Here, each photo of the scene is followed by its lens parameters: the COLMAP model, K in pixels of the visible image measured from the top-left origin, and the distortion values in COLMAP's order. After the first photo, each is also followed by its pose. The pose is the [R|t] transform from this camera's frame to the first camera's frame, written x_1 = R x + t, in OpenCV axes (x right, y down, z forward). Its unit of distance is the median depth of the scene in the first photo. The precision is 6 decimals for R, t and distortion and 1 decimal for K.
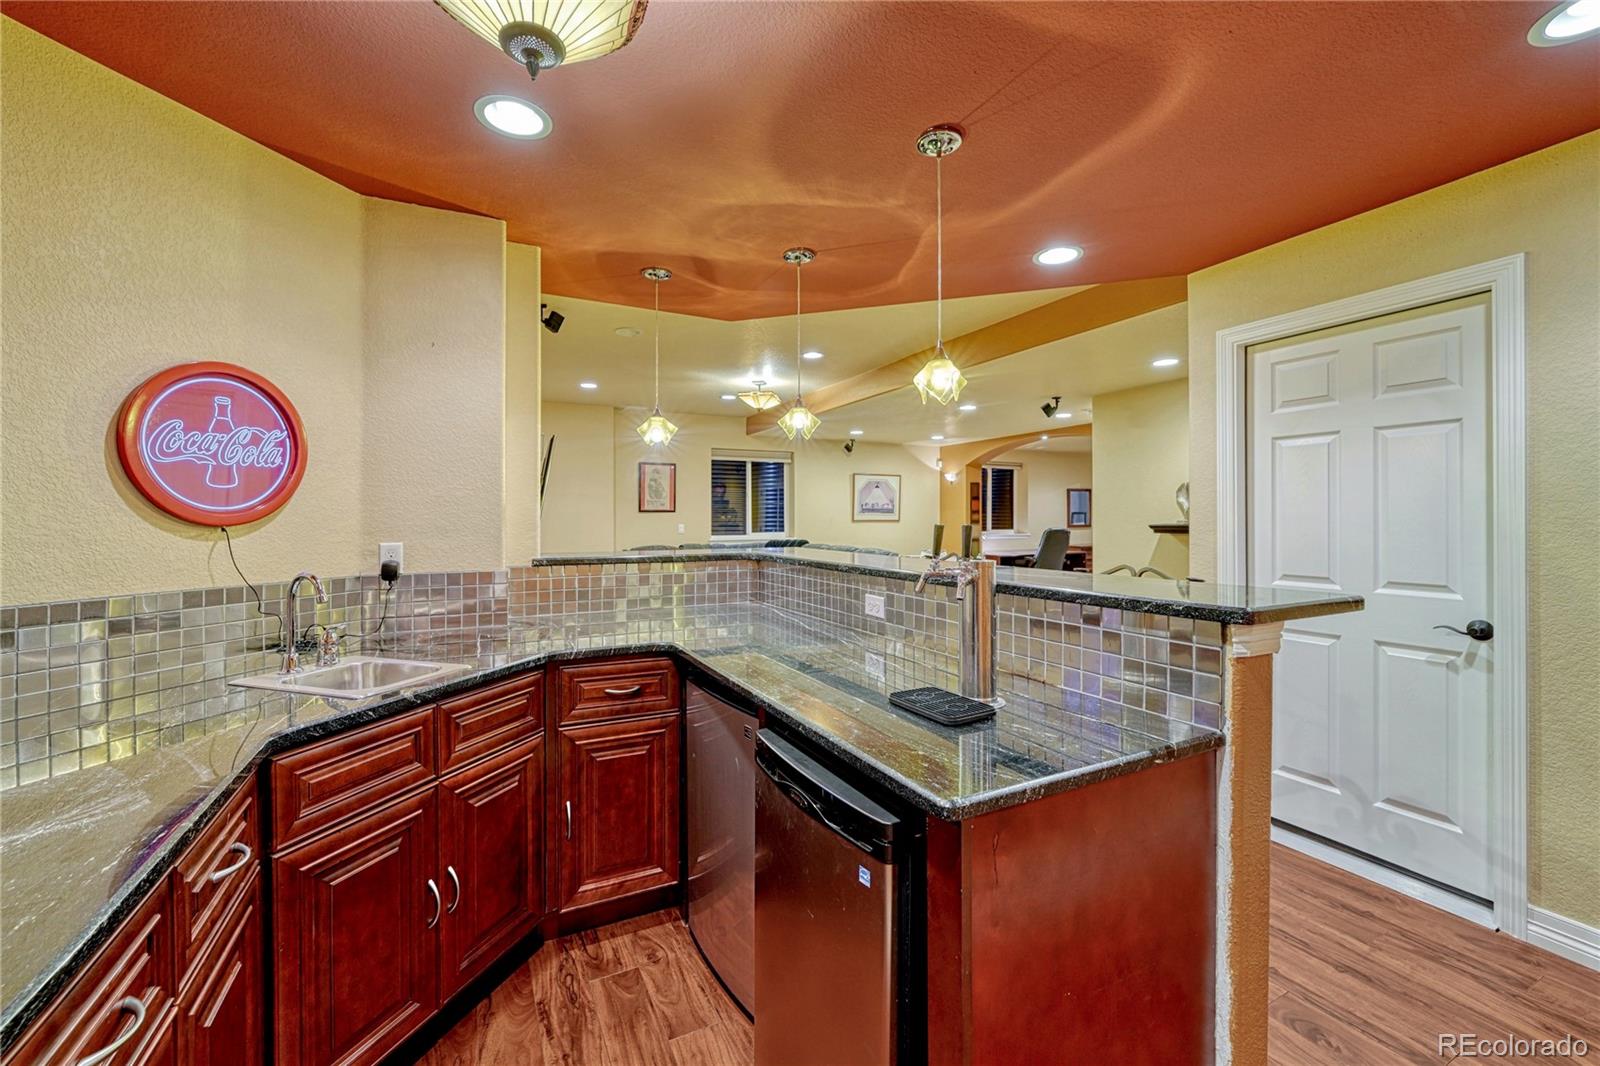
lens RADIAL K [[667.0, 0, 801.3], [0, 667.0, 516.7], [0, 0, 1]] dist [-0.019413, -0.000226]
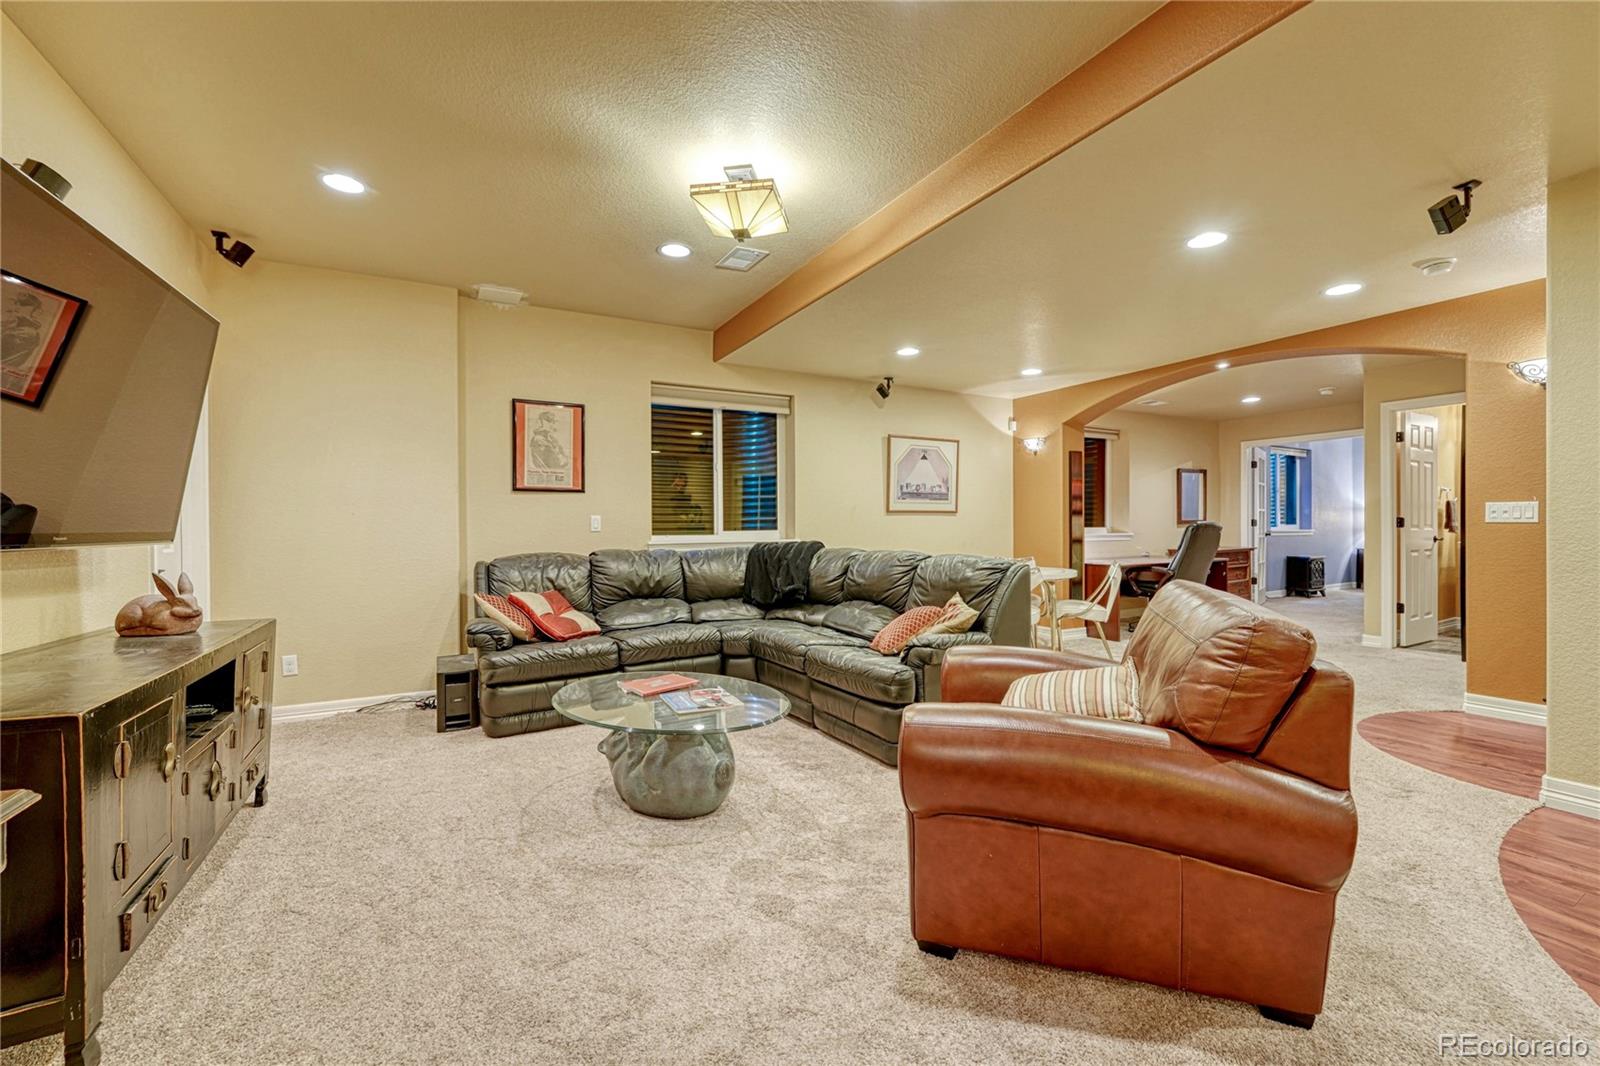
lens RADIAL K [[667.0, 0, 808.6], [0, 667.0, 525.9], [0, 0, 1]] dist [-0.019413, -0.000226]
pose [[0.998436, -0.005896, 0.055597, -0.031346], [0.005943, 0.999982, -0.000686, 0.020111], [-0.055592, 0.001015, 0.998453, 0.403215]]
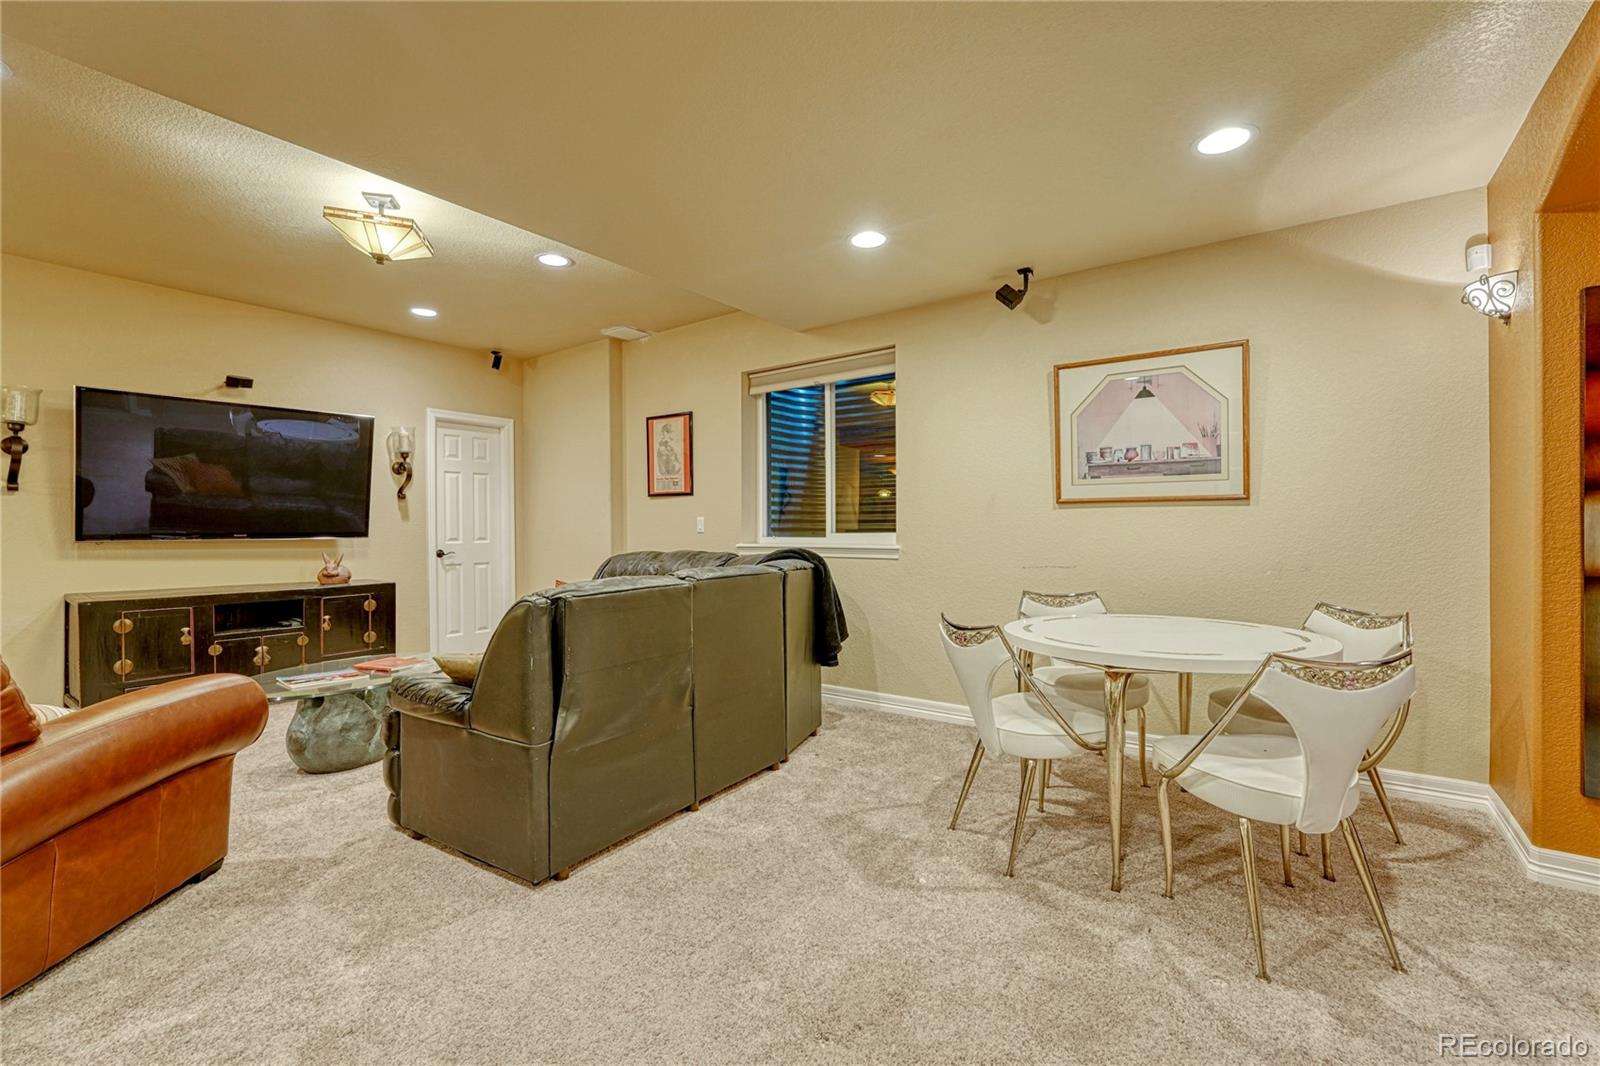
lens RADIAL K [[667.0, 0, 804.0], [0, 667.0, 536.6], [0, 0, 1]] dist [-0.019413, -0.000226]
pose [[0.469452, 0.010173, -0.882899, 0.336239], [0.005781, 0.999877, 0.014595, 0.019118], [0.882939, -0.011955, 0.469336, 0.745474]]
